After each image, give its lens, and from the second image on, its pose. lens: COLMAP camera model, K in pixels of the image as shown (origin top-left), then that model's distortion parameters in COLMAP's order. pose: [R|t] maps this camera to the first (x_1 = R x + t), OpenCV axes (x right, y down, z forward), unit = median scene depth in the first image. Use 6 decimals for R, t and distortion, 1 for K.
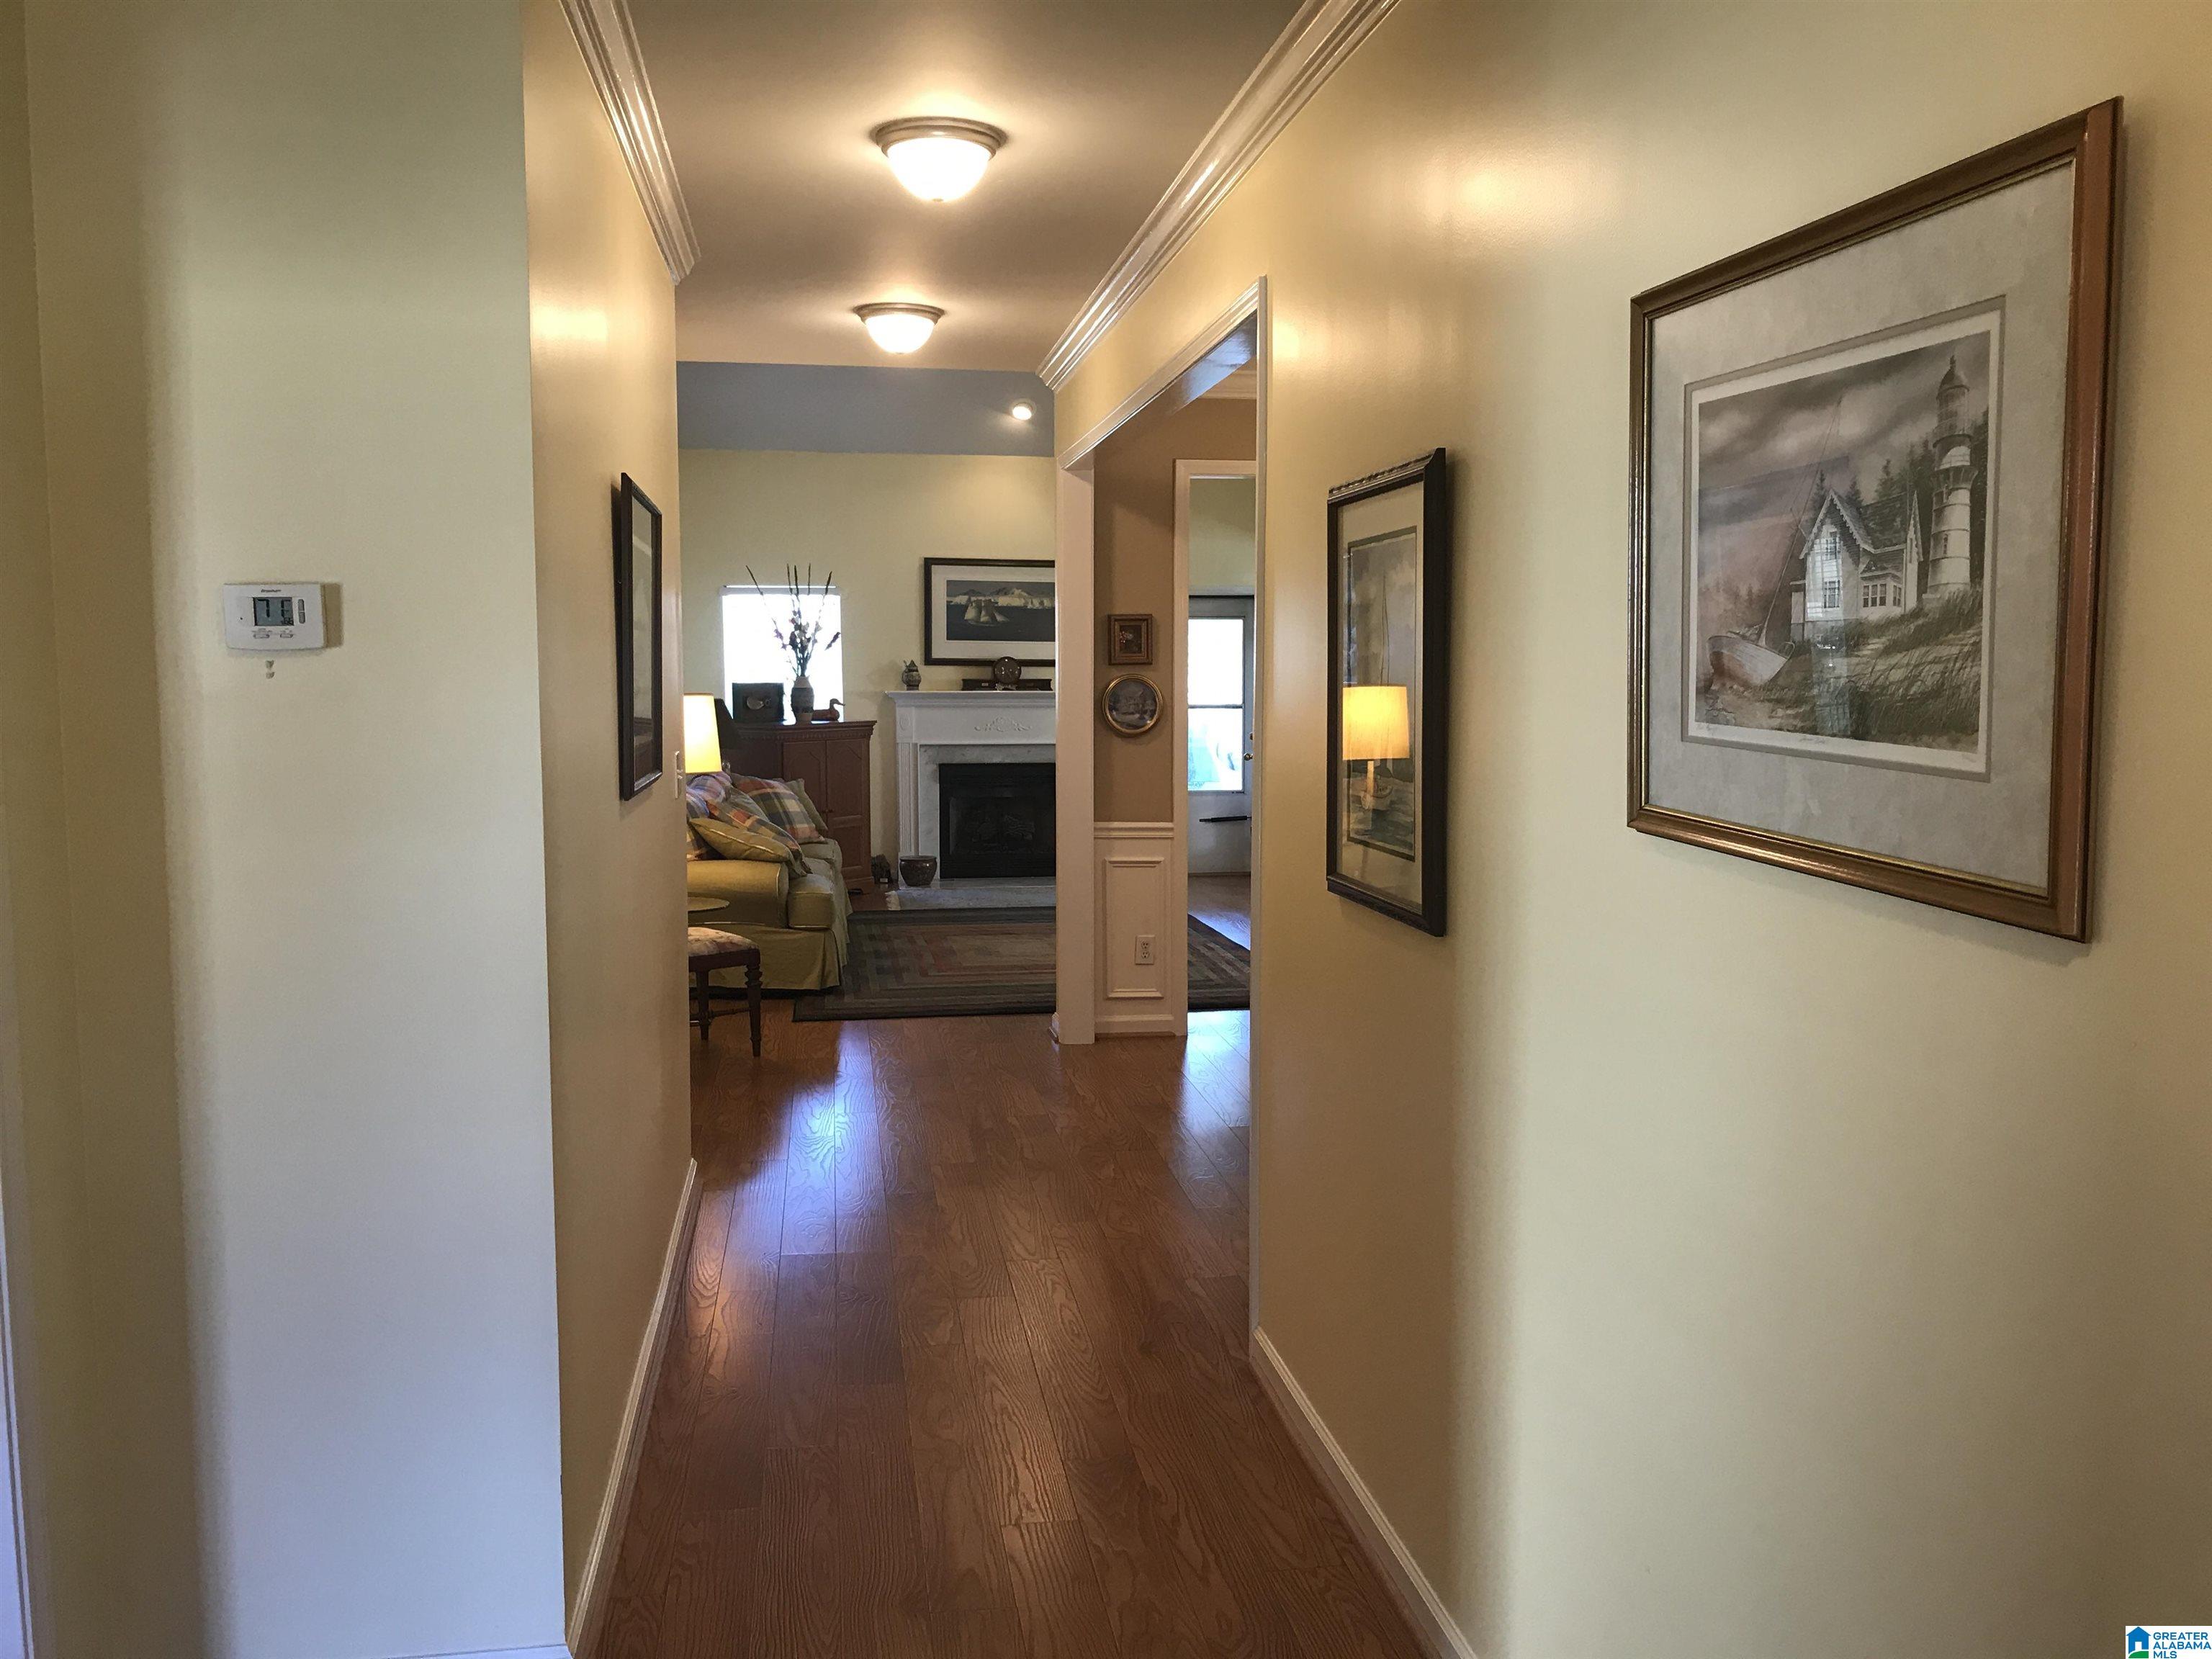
lens RADIAL K [[1826.5, 0, 1115.5], [0, 1826.5, 824.2], [0, 0, 1]] dist [0.050046, -0.061658]
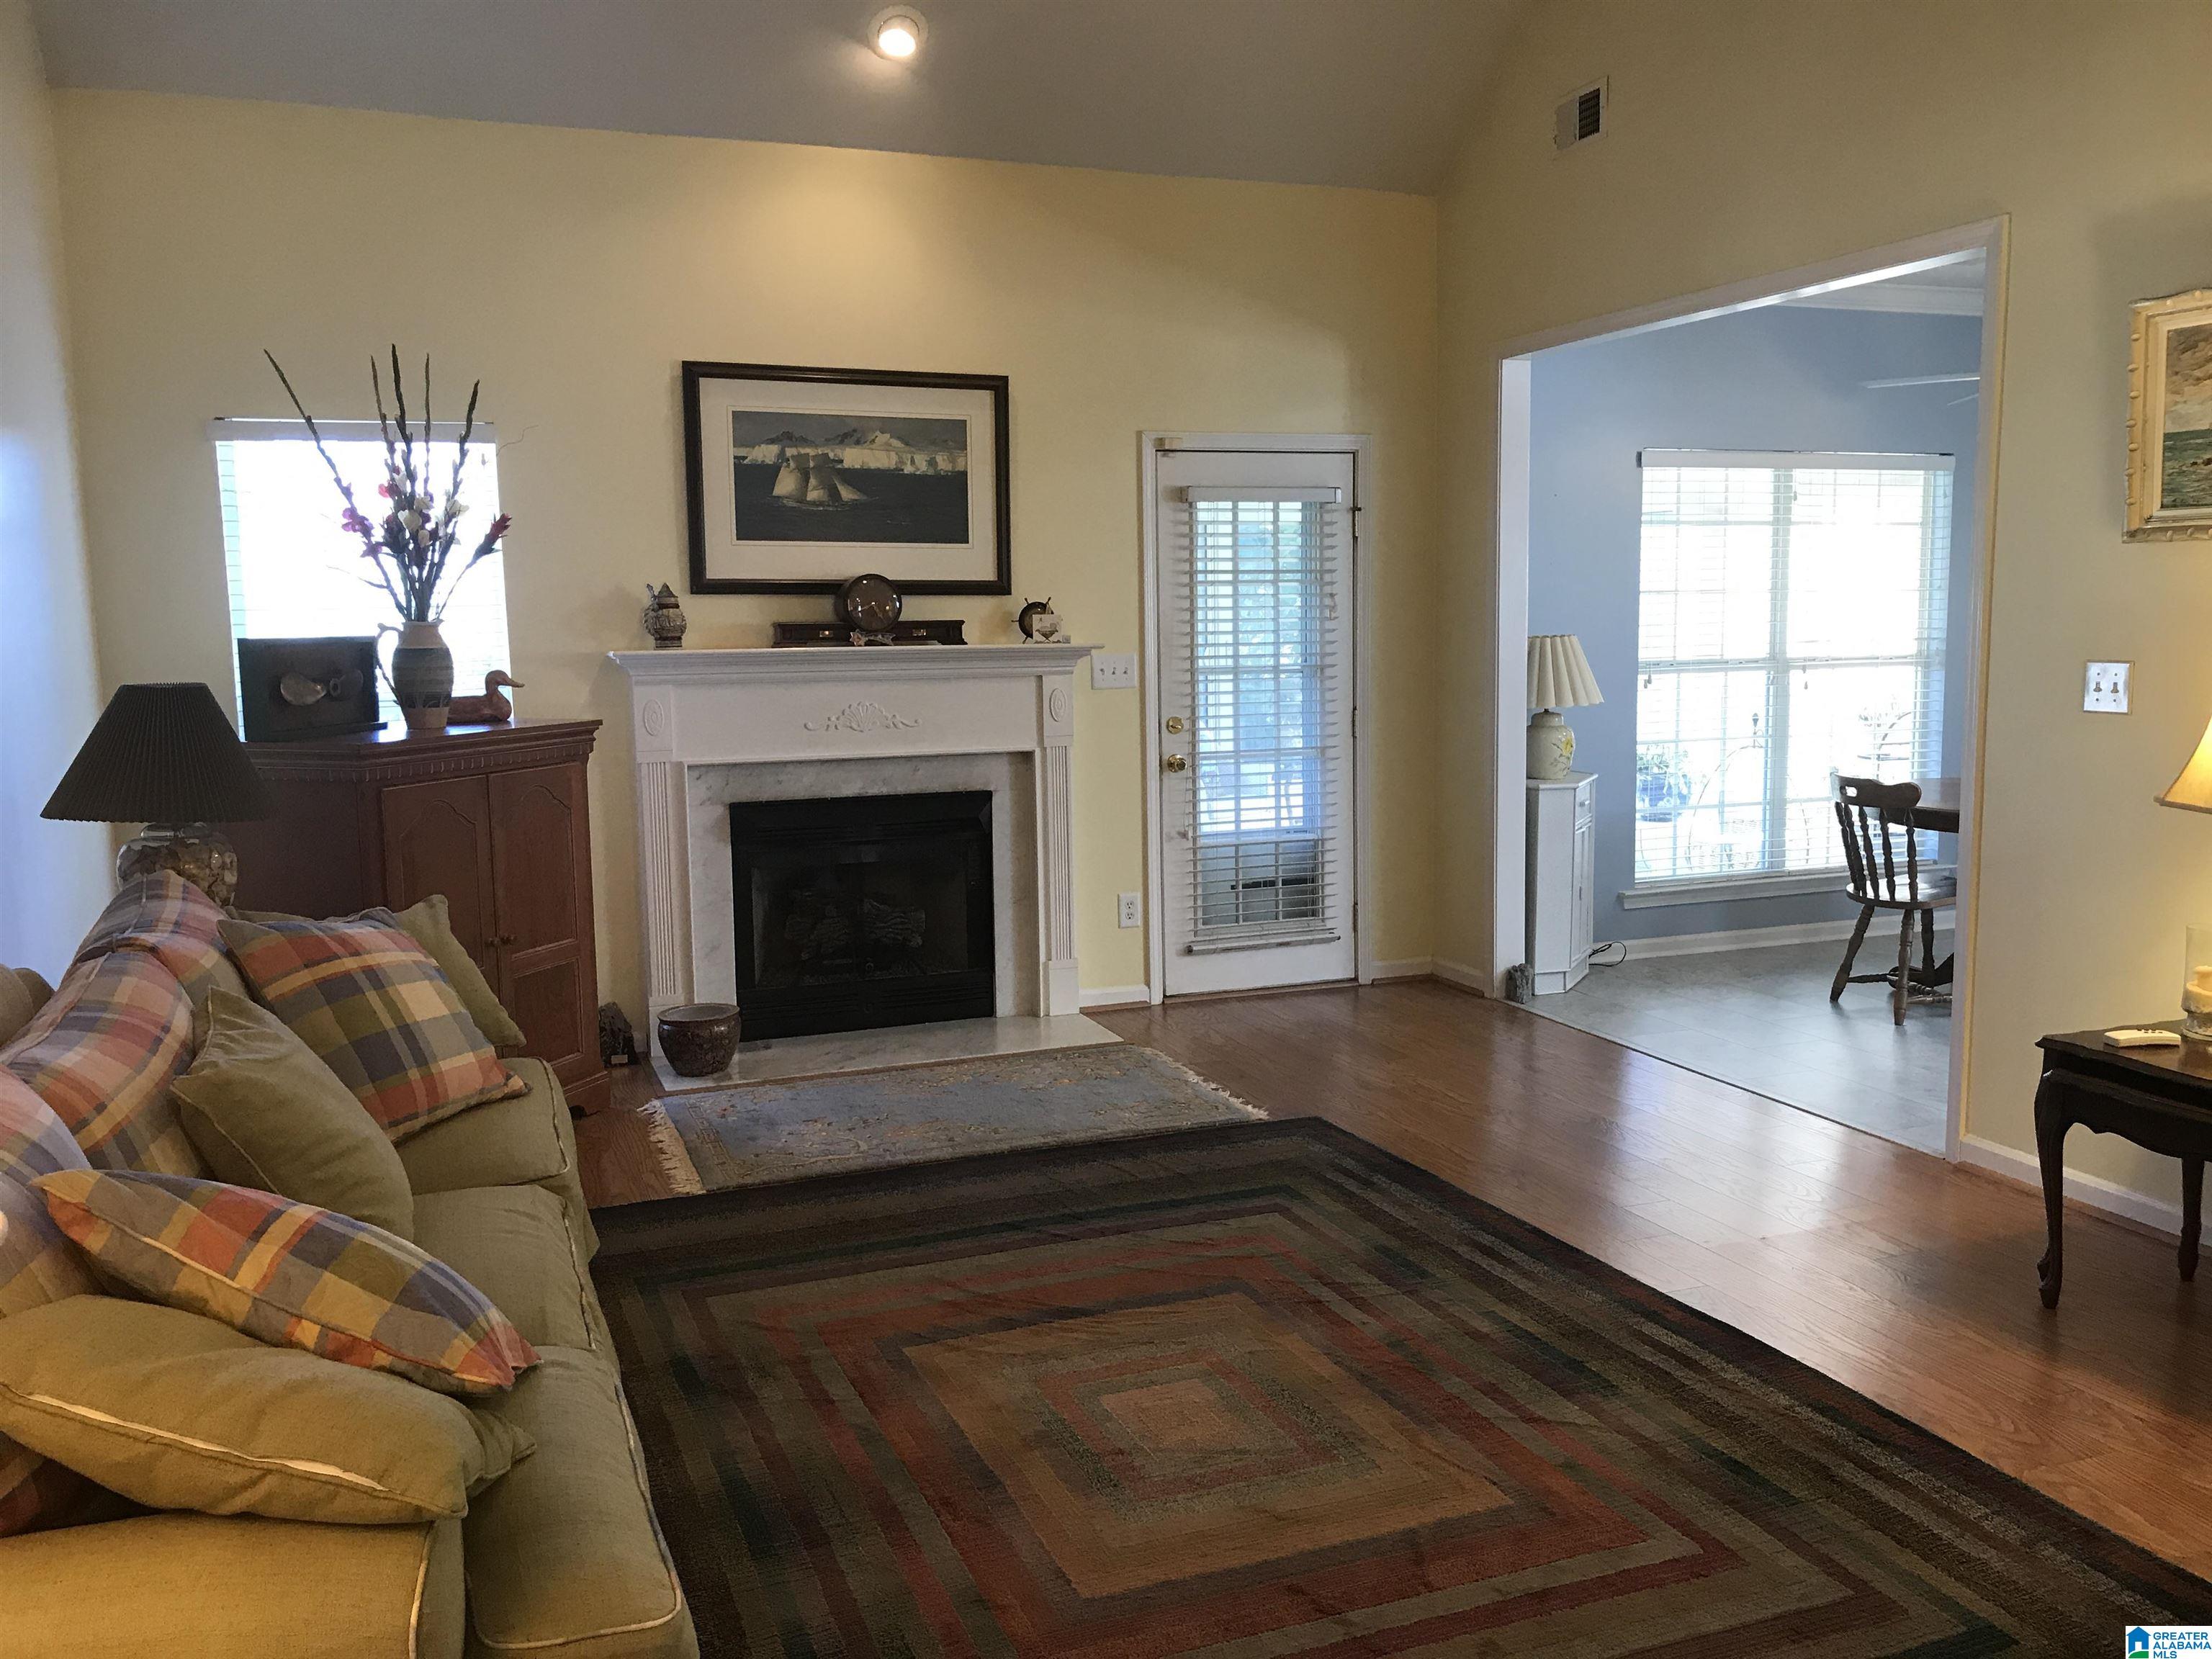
lens RADIAL K [[1826.5, 0, 1094.3], [0, 1826.5, 798.1], [0, 0, 1]] dist [0.050046, -0.061658]
pose [[0.979655, -0.036269, 0.197384, -0.098069], [0.033267, 0.999275, 0.018507, -0.040305], [-0.197912, -0.011564, 0.980152, 0.521968]]
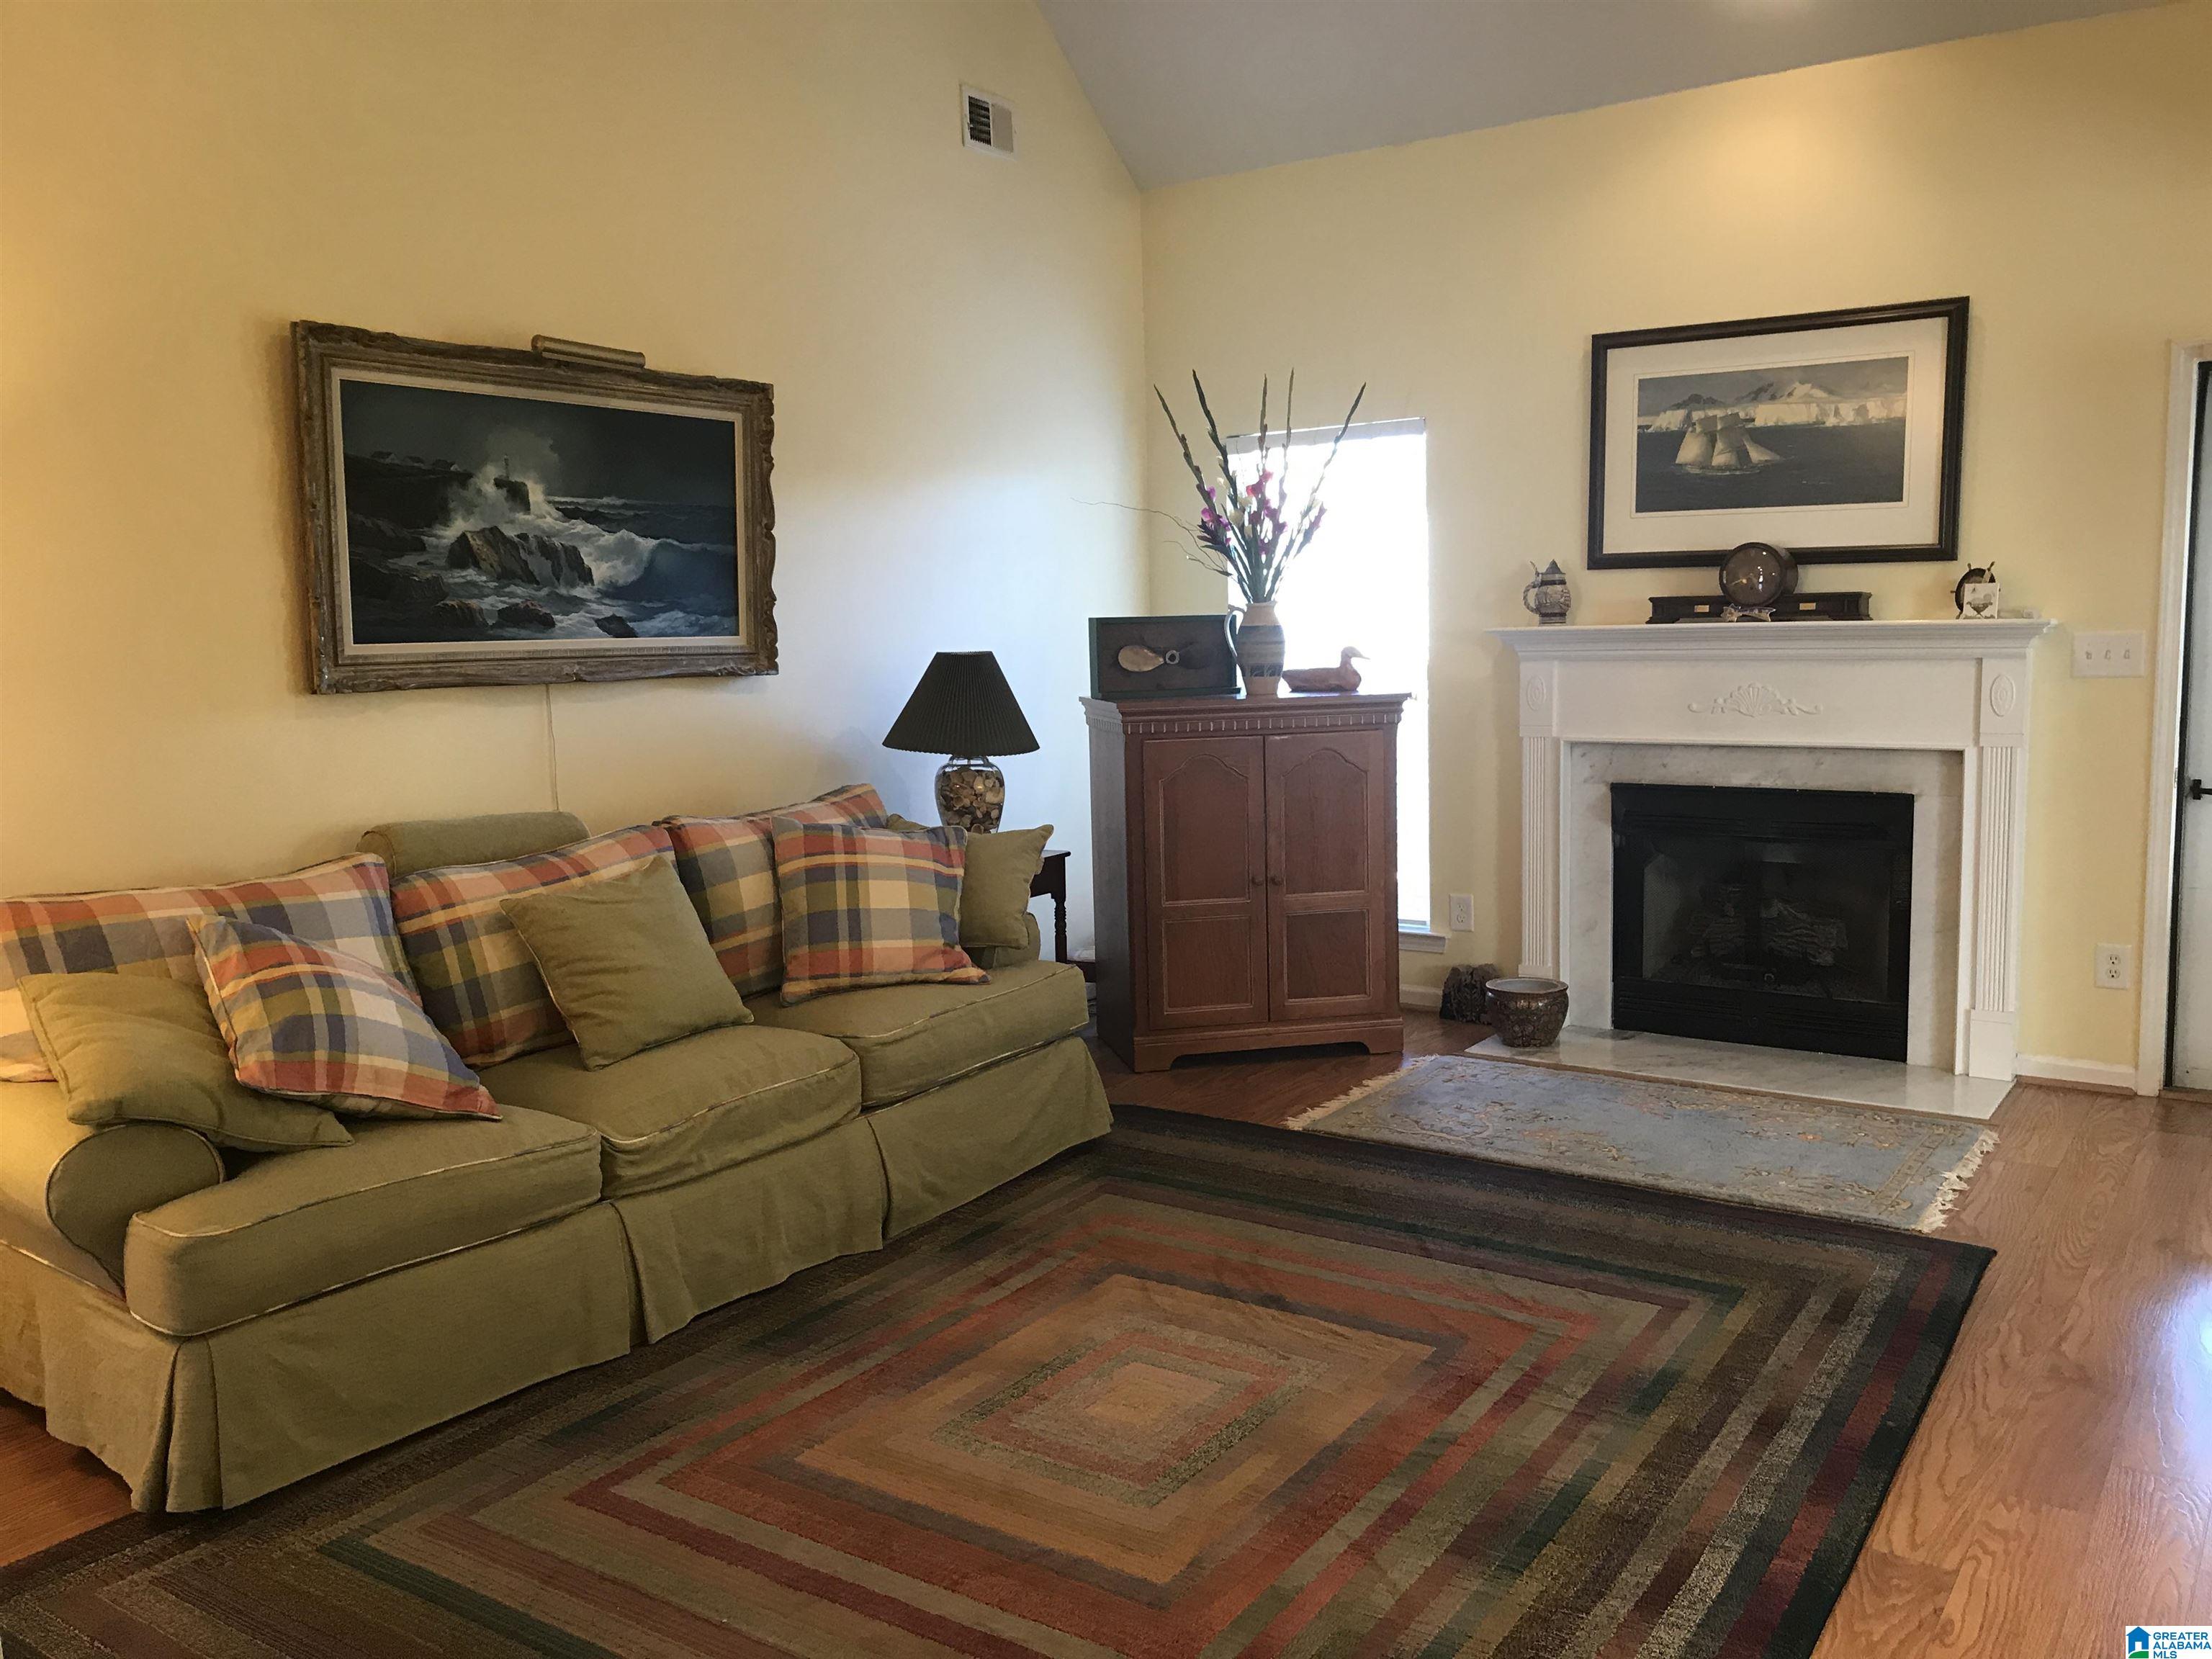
lens RADIAL K [[1826.5, 0, 1101.9], [0, 1826.5, 778.9], [0, 0, 1]] dist [0.050046, -0.061658]
pose [[0.708780, 0.043579, -0.704082, 0.138334], [-0.035860, 0.999025, 0.025735, -0.041740], [0.704518, 0.007008, 0.709652, 0.585225]]
